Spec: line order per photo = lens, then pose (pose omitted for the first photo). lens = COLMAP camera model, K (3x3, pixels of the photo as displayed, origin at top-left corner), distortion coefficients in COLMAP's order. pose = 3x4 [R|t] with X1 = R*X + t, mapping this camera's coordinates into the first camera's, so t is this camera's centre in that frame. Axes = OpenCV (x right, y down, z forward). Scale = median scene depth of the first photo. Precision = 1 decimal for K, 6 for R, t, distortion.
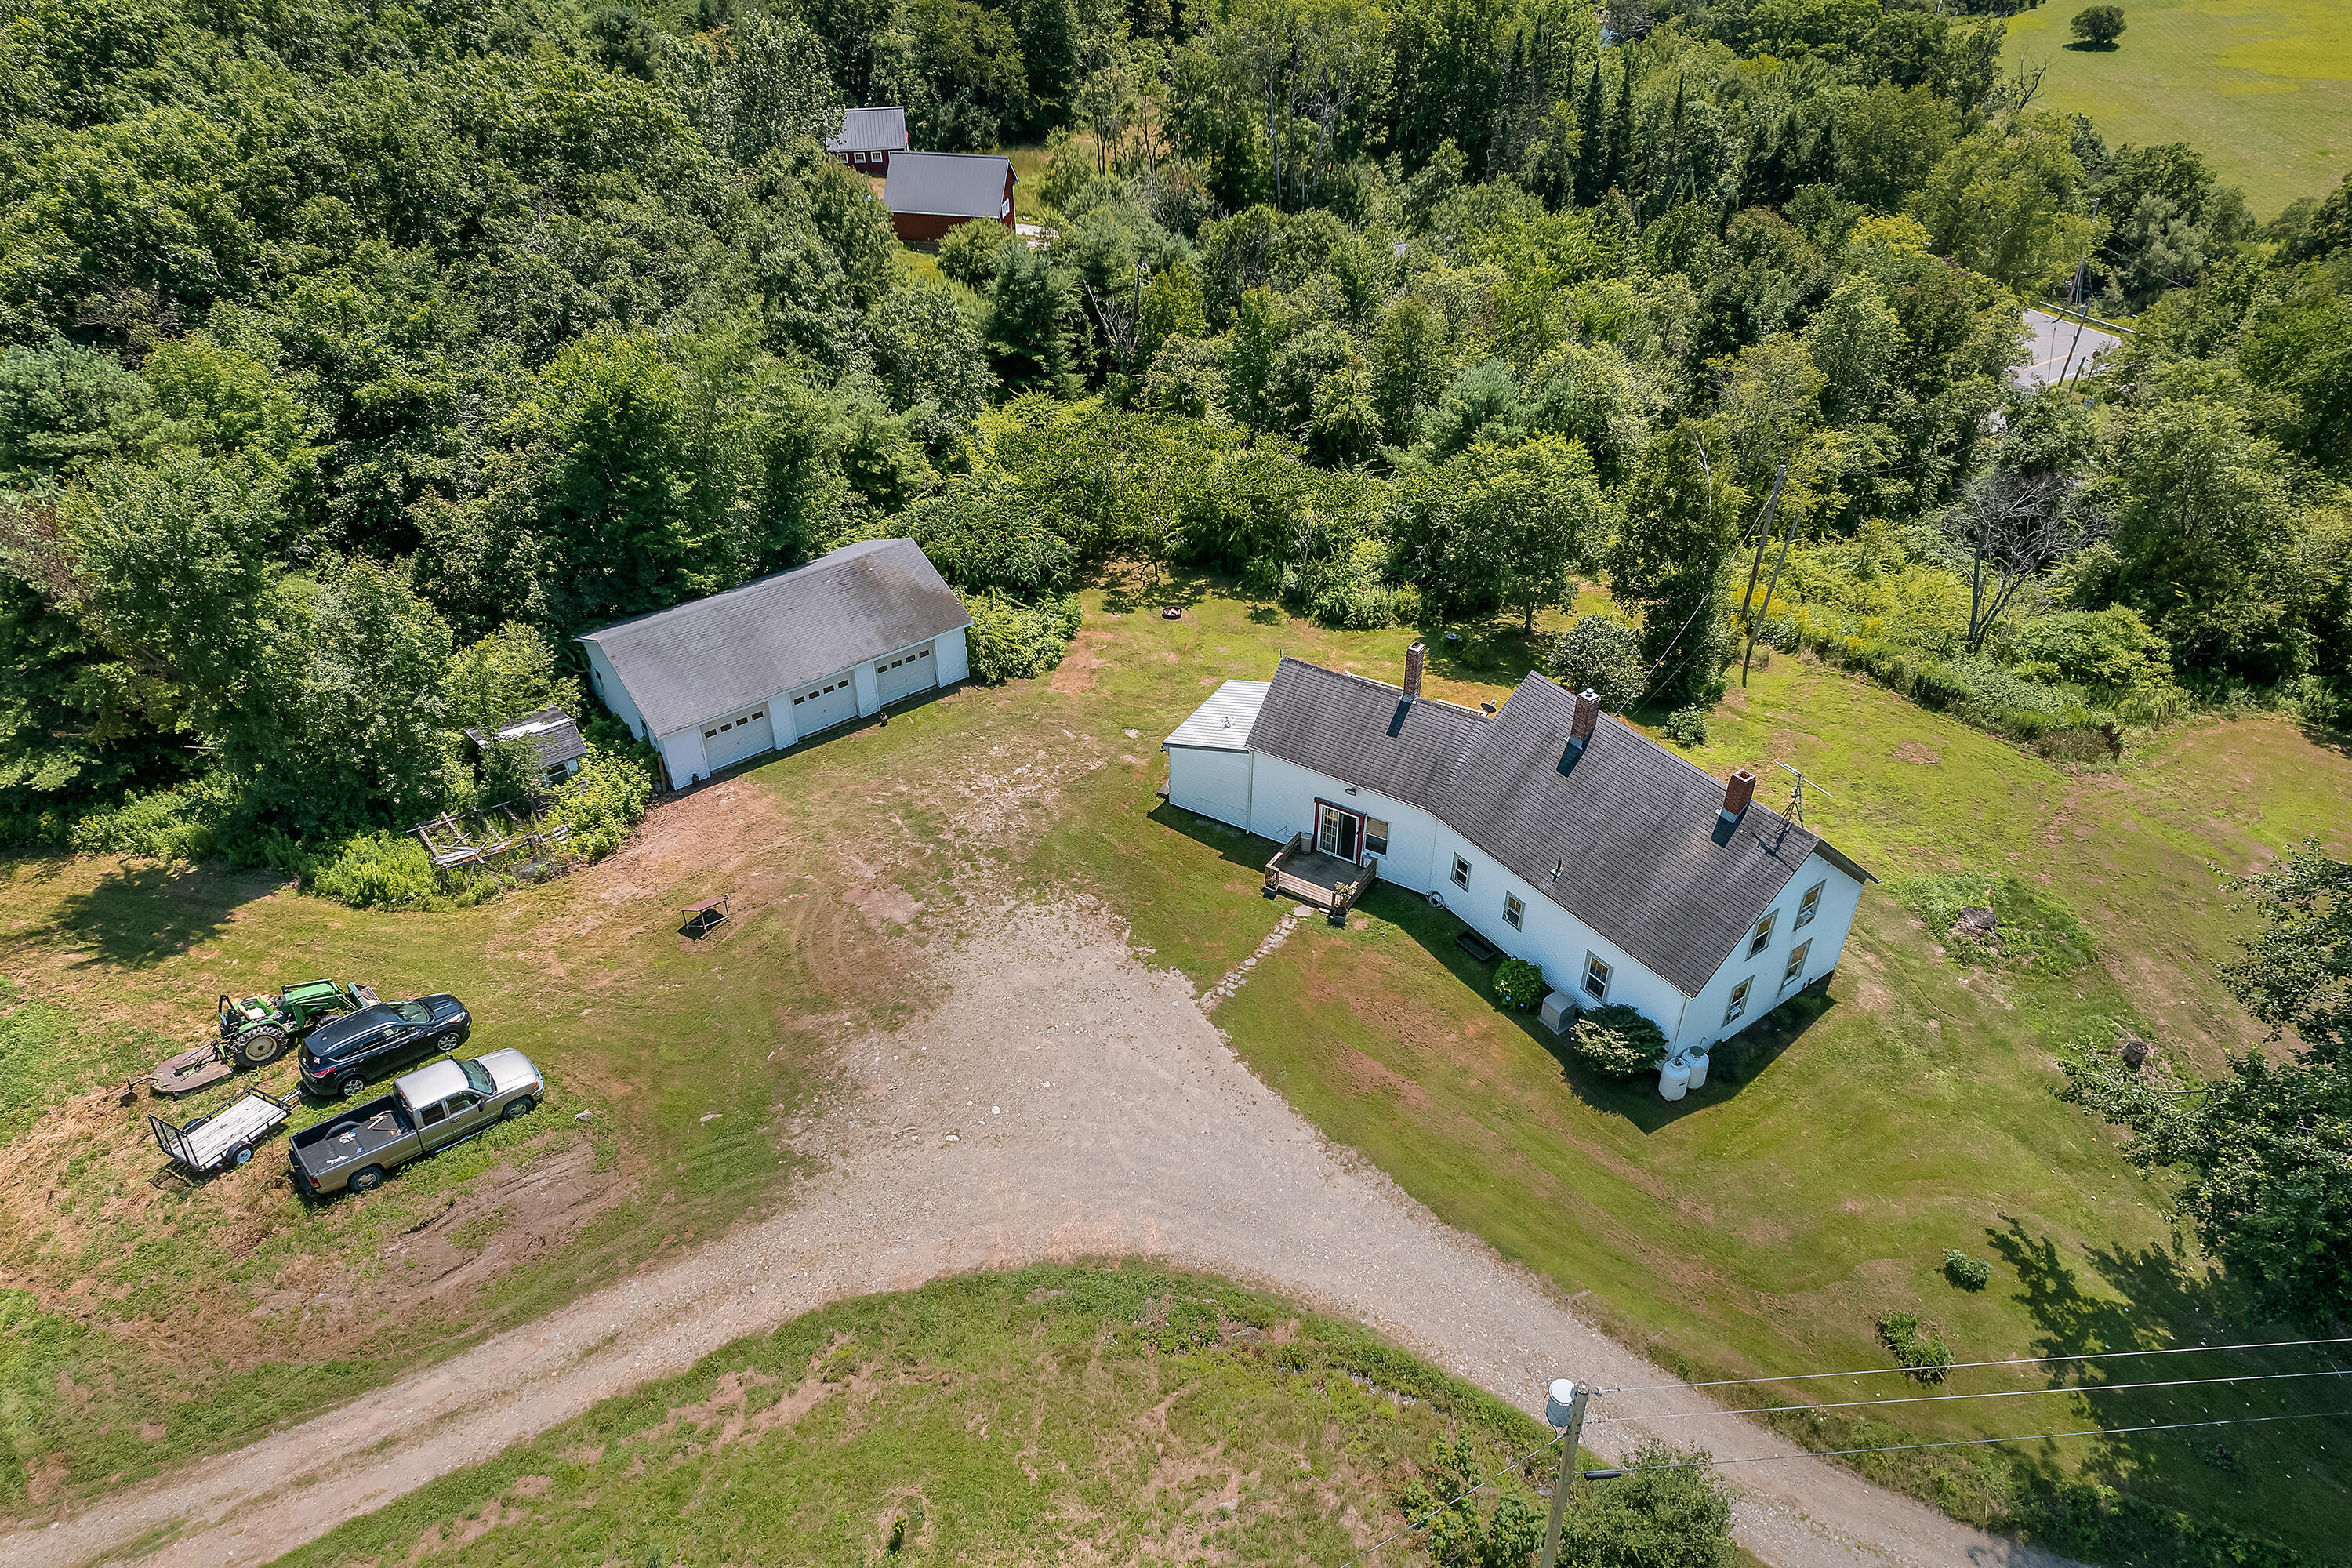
lens RADIAL K [[1549.5, 0, 1176.0], [0, 1549.5, 784.0], [0, 0, 1]] dist [-0.031671, 0.050249]
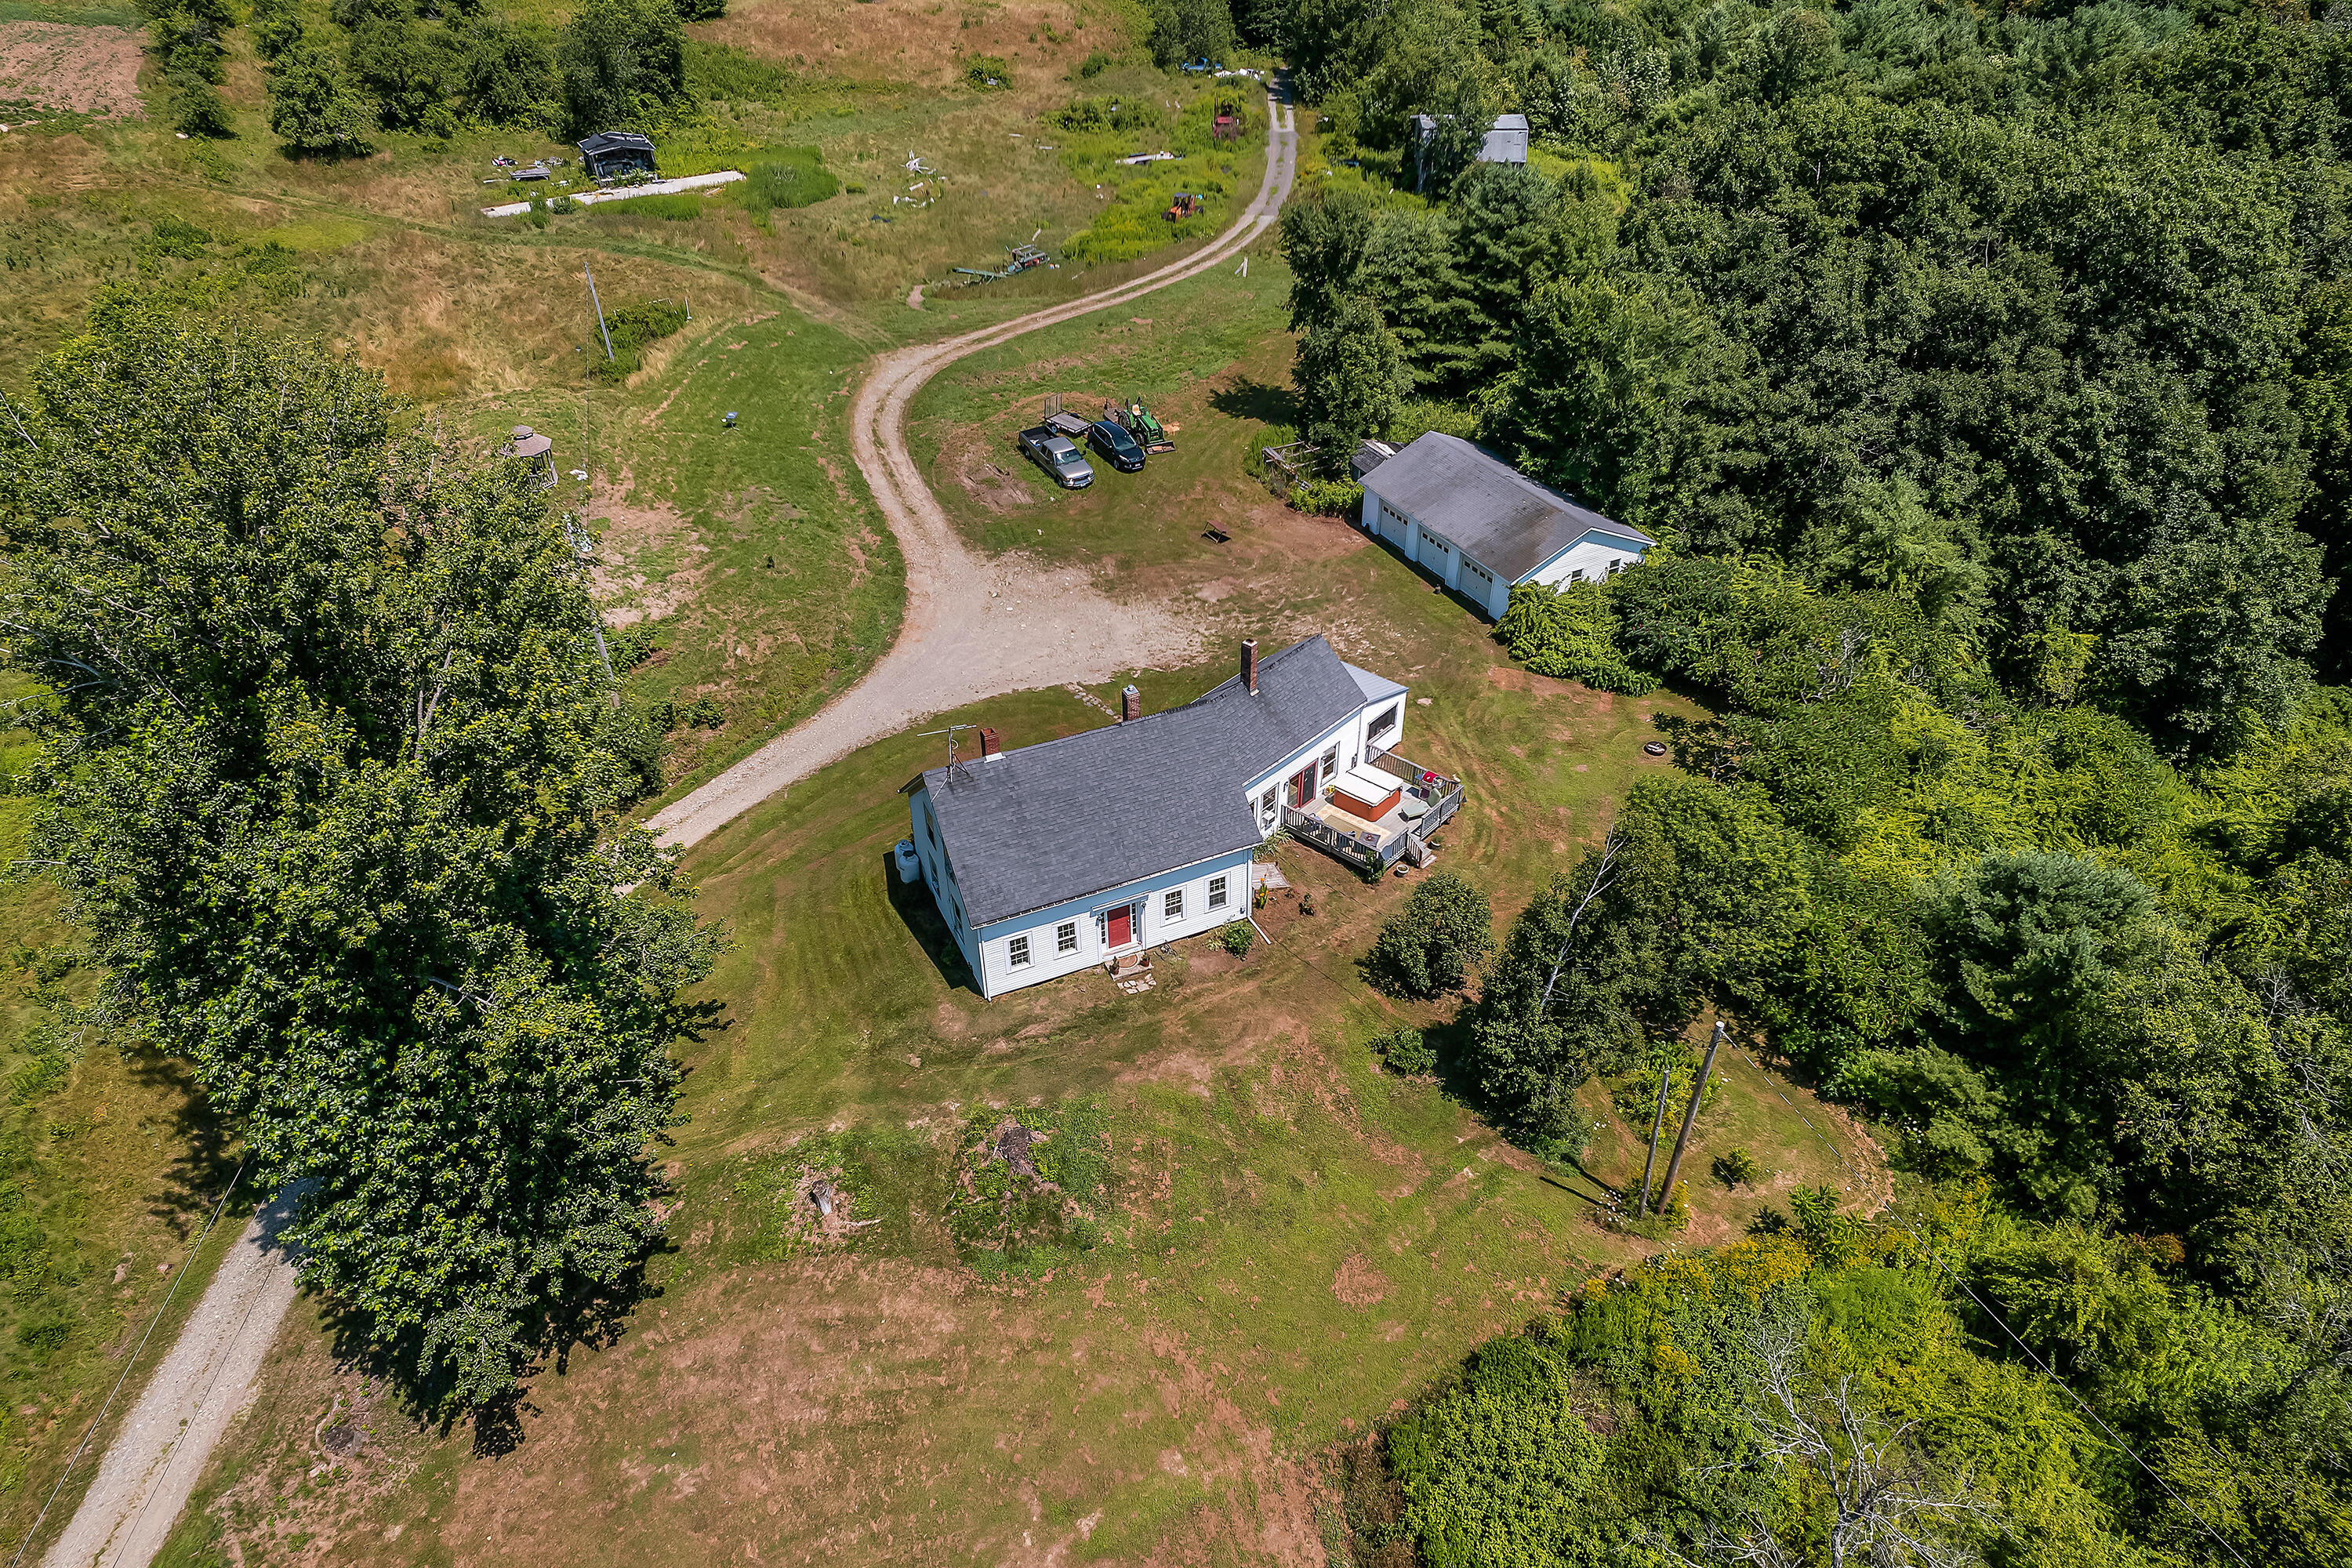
lens RADIAL K [[1549.5, 0, 1176.0], [0, 1549.5, 784.0], [0, 0, 1]] dist [-0.031671, 0.050249]
pose [[-0.204746, 0.563025, -0.800676, 0.830444], [-0.554883, 0.607102, 0.568799, -0.470593], [0.806340, 0.560741, 0.188111, 0.566784]]
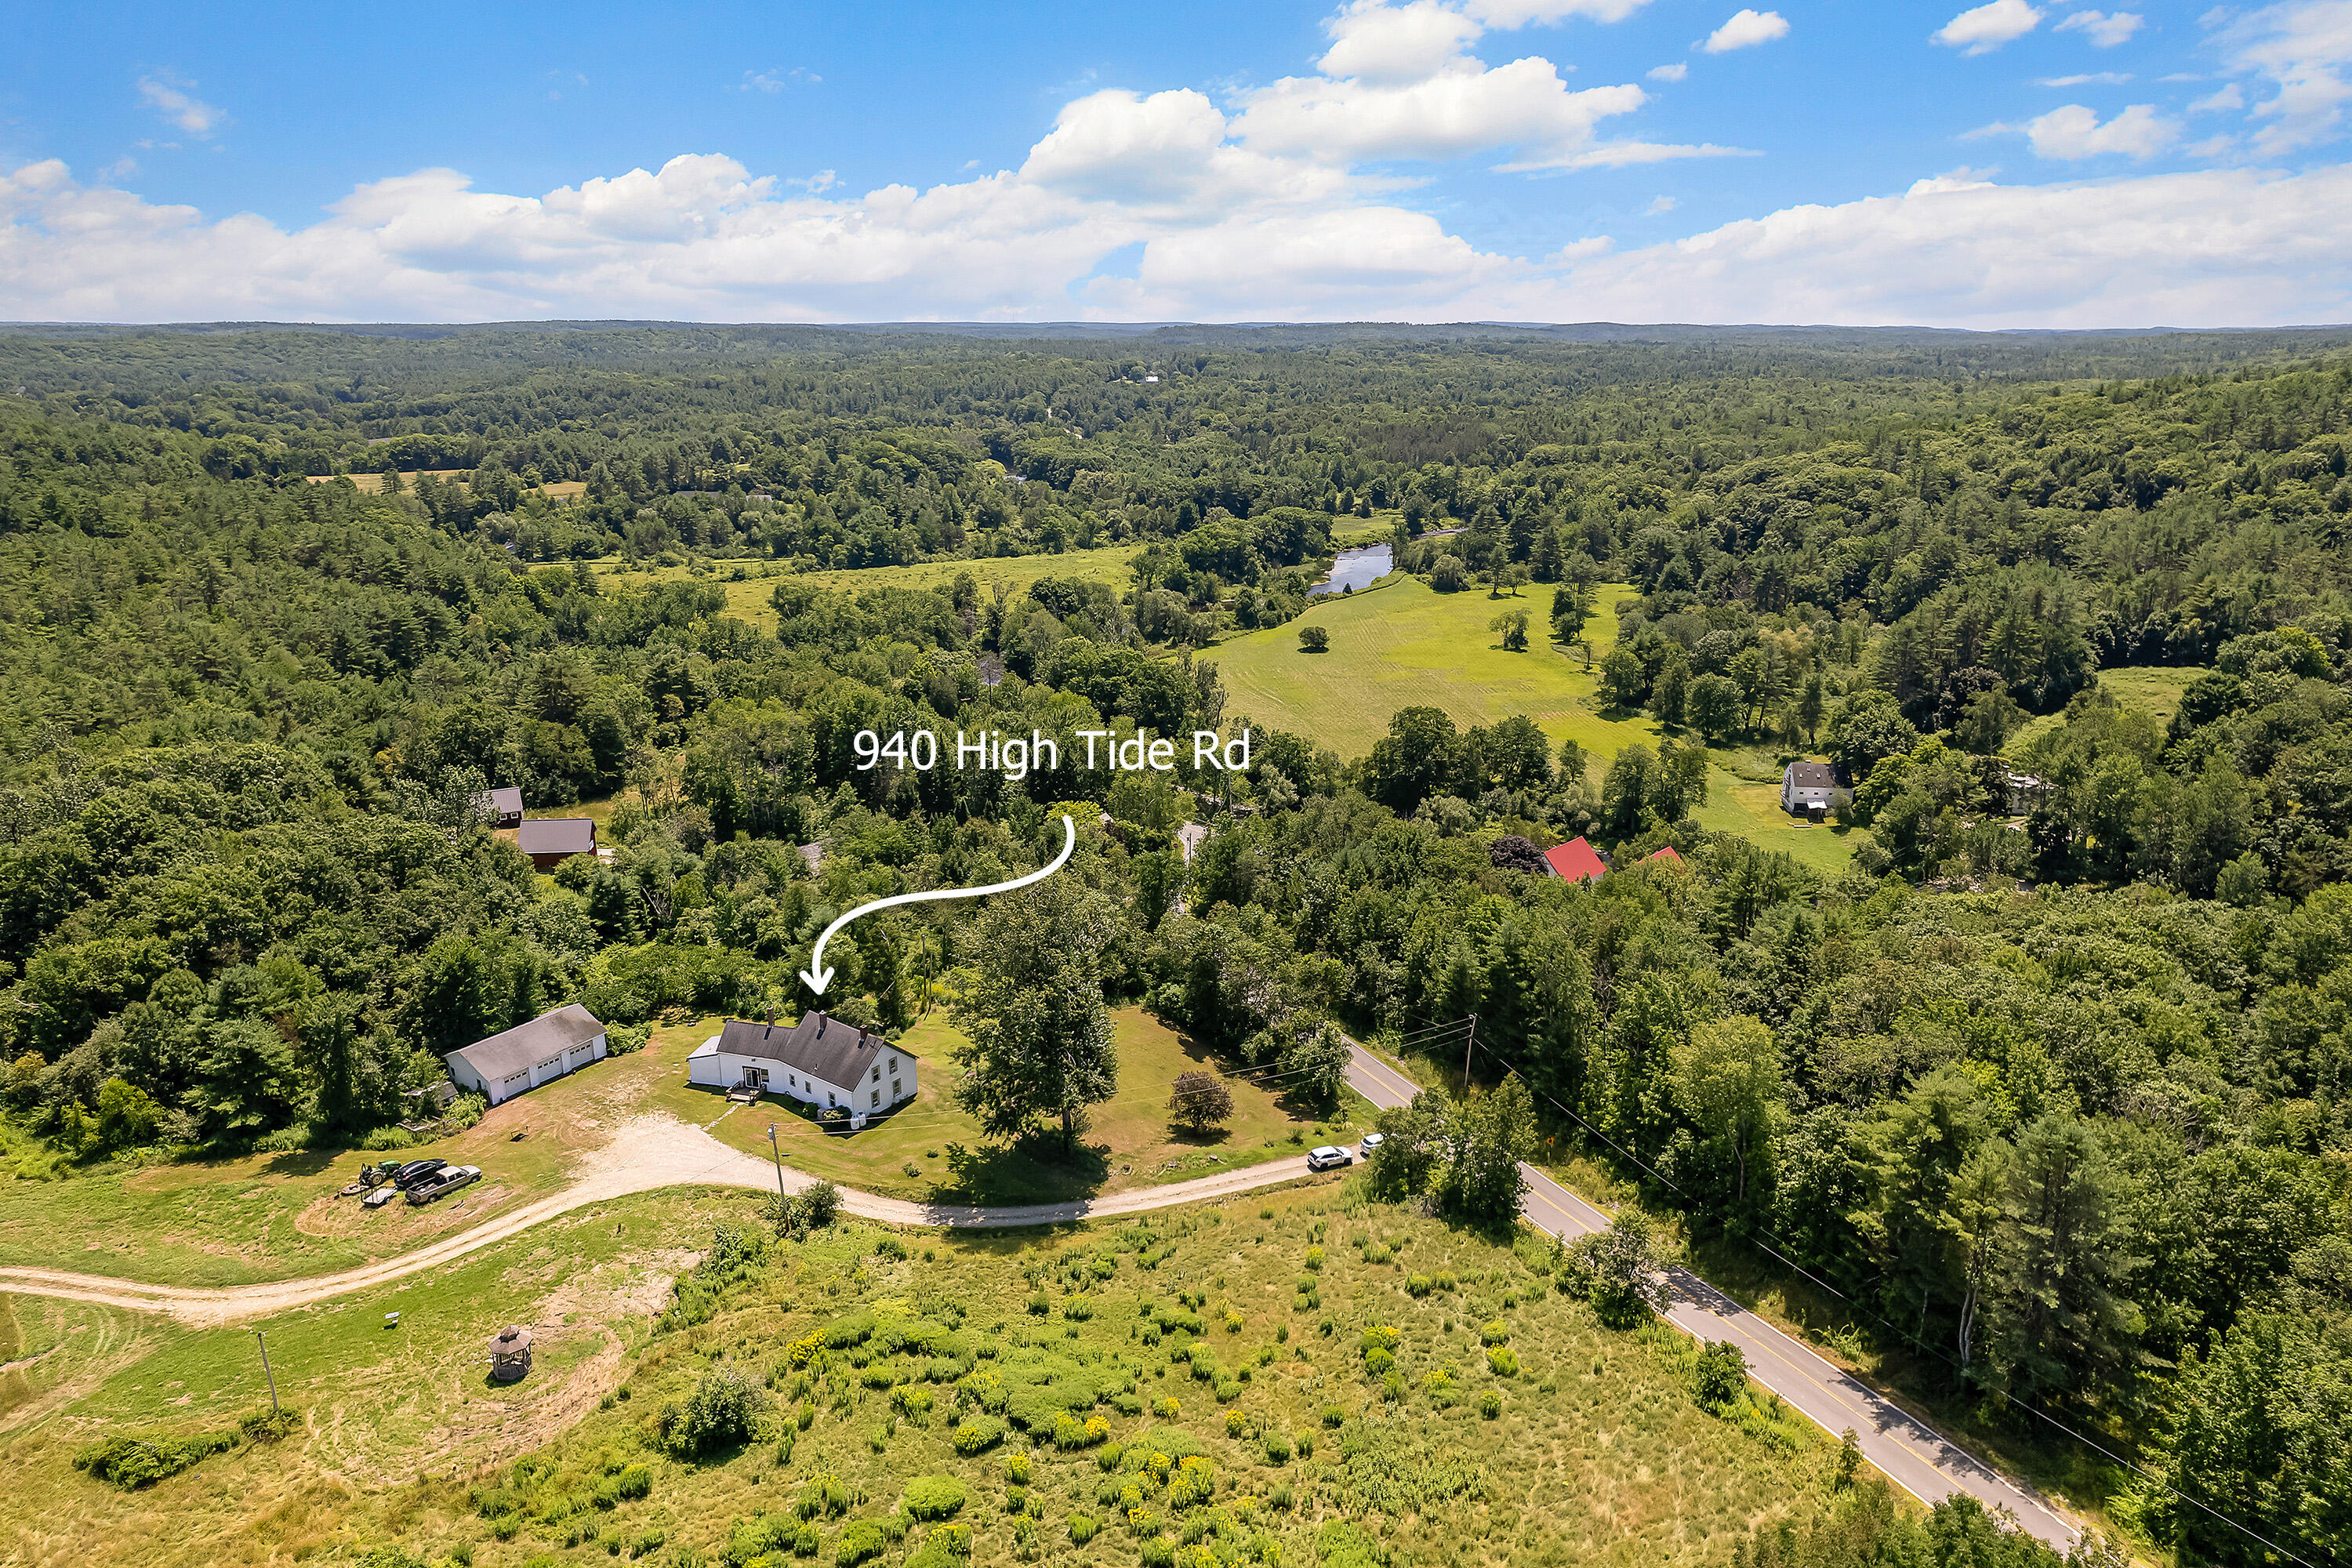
lens RADIAL K [[1549.5, 0, 1176.0], [0, 1549.5, 784.0], [0, 0, 1]] dist [-0.031671, 0.050249]
pose [[0.955970, -0.086347, 0.280475, 0.073974], [0.172360, 0.938726, -0.298473, 0.376348], [-0.237517, 0.333674, 0.912276, -1.456152]]
